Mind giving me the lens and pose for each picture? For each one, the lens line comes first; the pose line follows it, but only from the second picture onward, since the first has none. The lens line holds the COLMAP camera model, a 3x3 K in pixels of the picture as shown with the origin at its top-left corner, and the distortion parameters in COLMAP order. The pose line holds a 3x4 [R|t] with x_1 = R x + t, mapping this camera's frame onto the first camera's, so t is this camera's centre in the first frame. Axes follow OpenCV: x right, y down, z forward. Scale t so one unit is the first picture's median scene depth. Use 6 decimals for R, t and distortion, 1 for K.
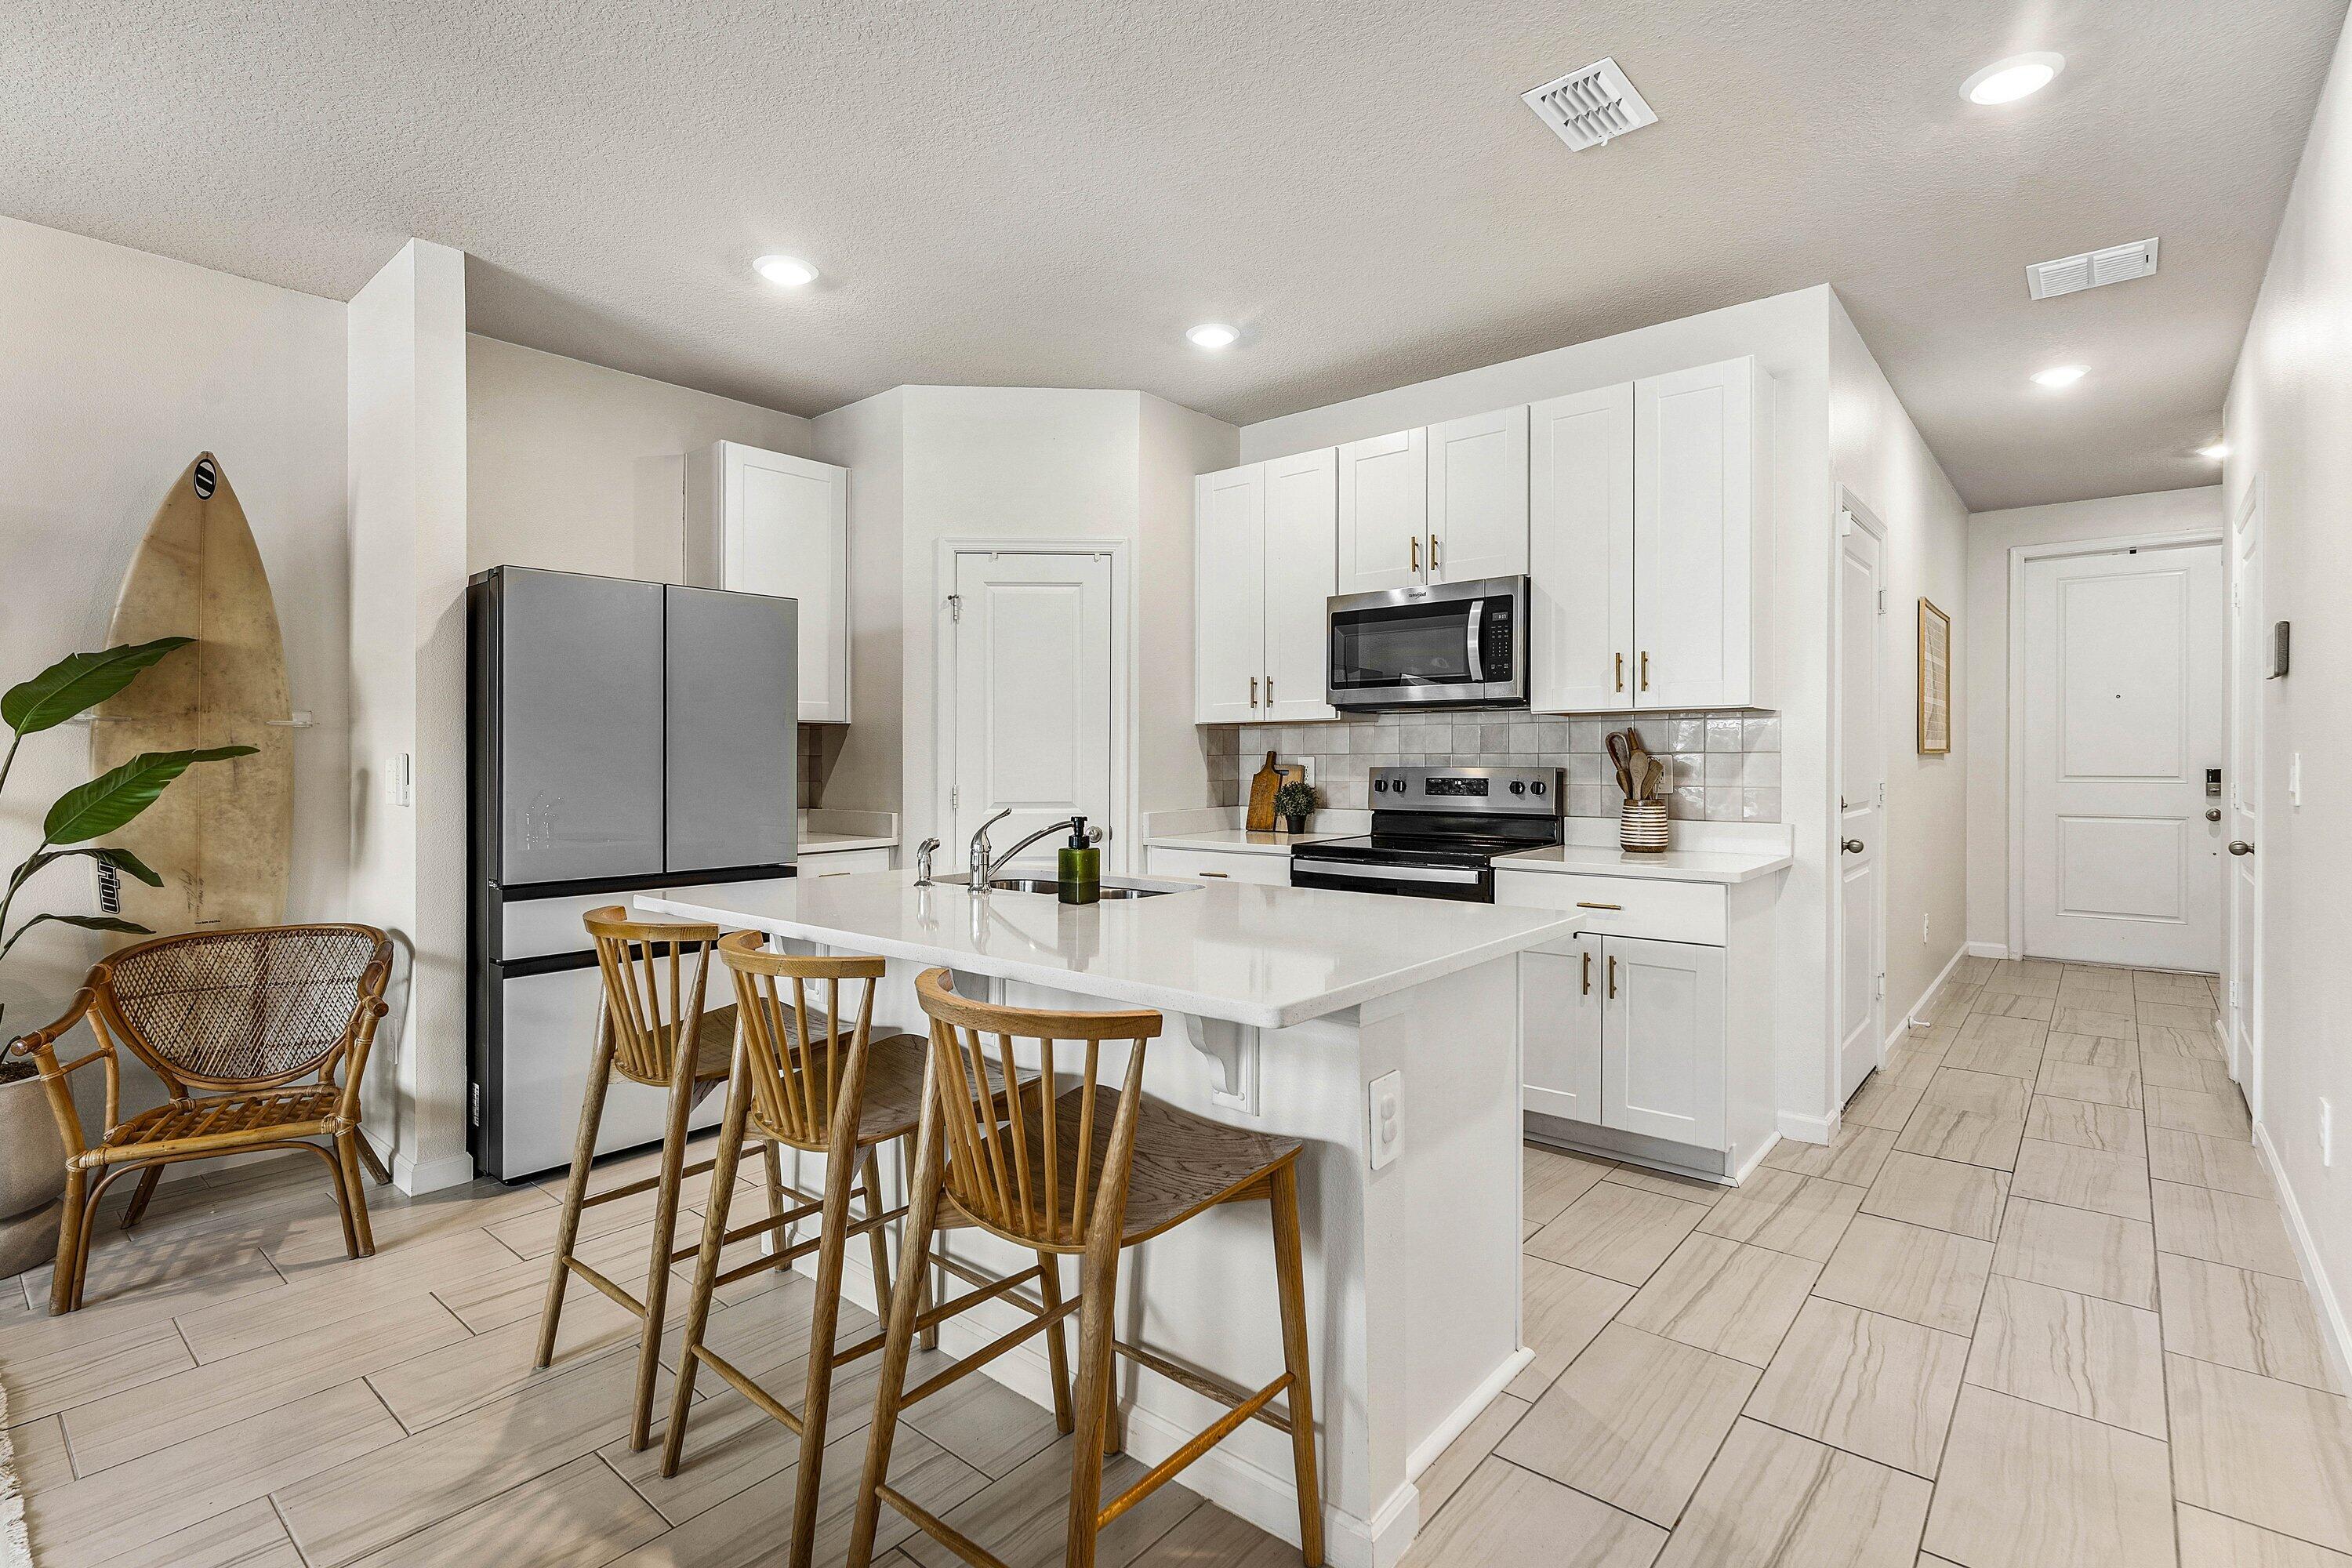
lens RADIAL K [[1102.2, 0, 1197.8], [0, 1102.2, 758.5], [0, 0, 1]] dist [-0.002234, 0.001587]
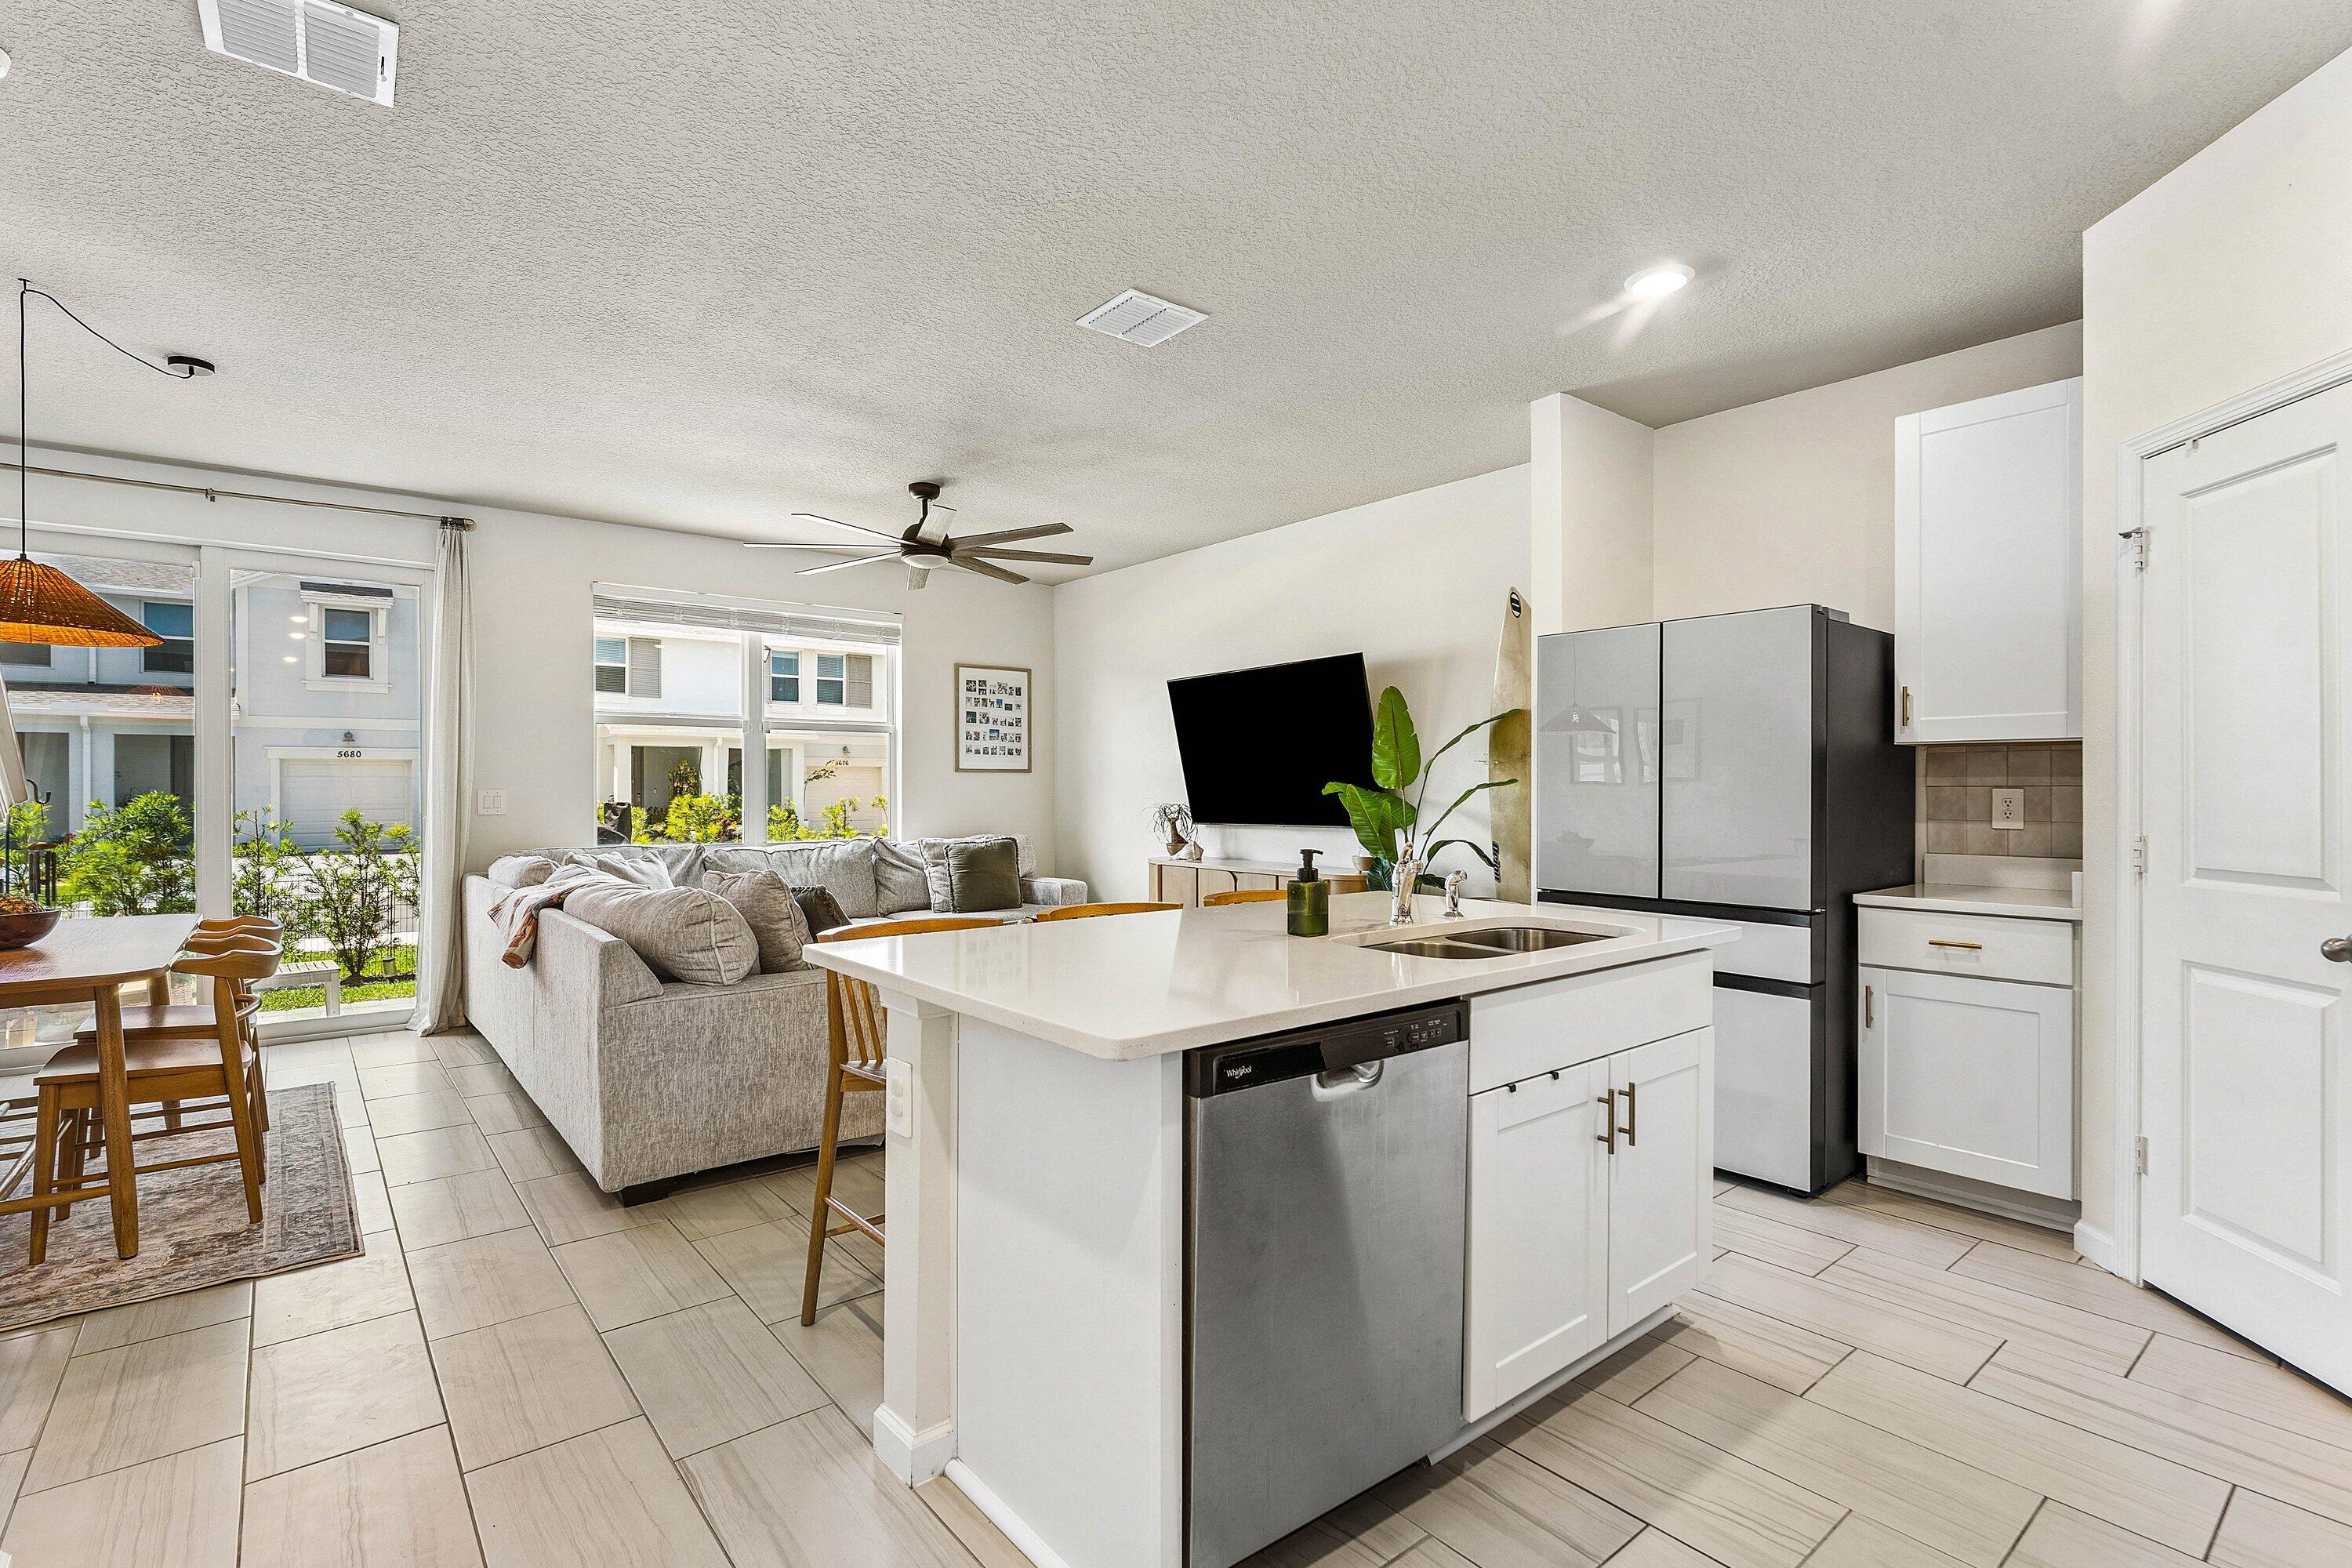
lens RADIAL K [[1102.2, 0, 1188.7], [0, 1102.2, 786.6], [0, 0, 1]] dist [-0.002234, 0.001587]
pose [[-0.178327, 0.002129, -0.983969, 0.626621], [-0.002684, 0.999993, 0.002650, -0.003755], [0.983968, 0.003113, -0.178320, 0.750992]]
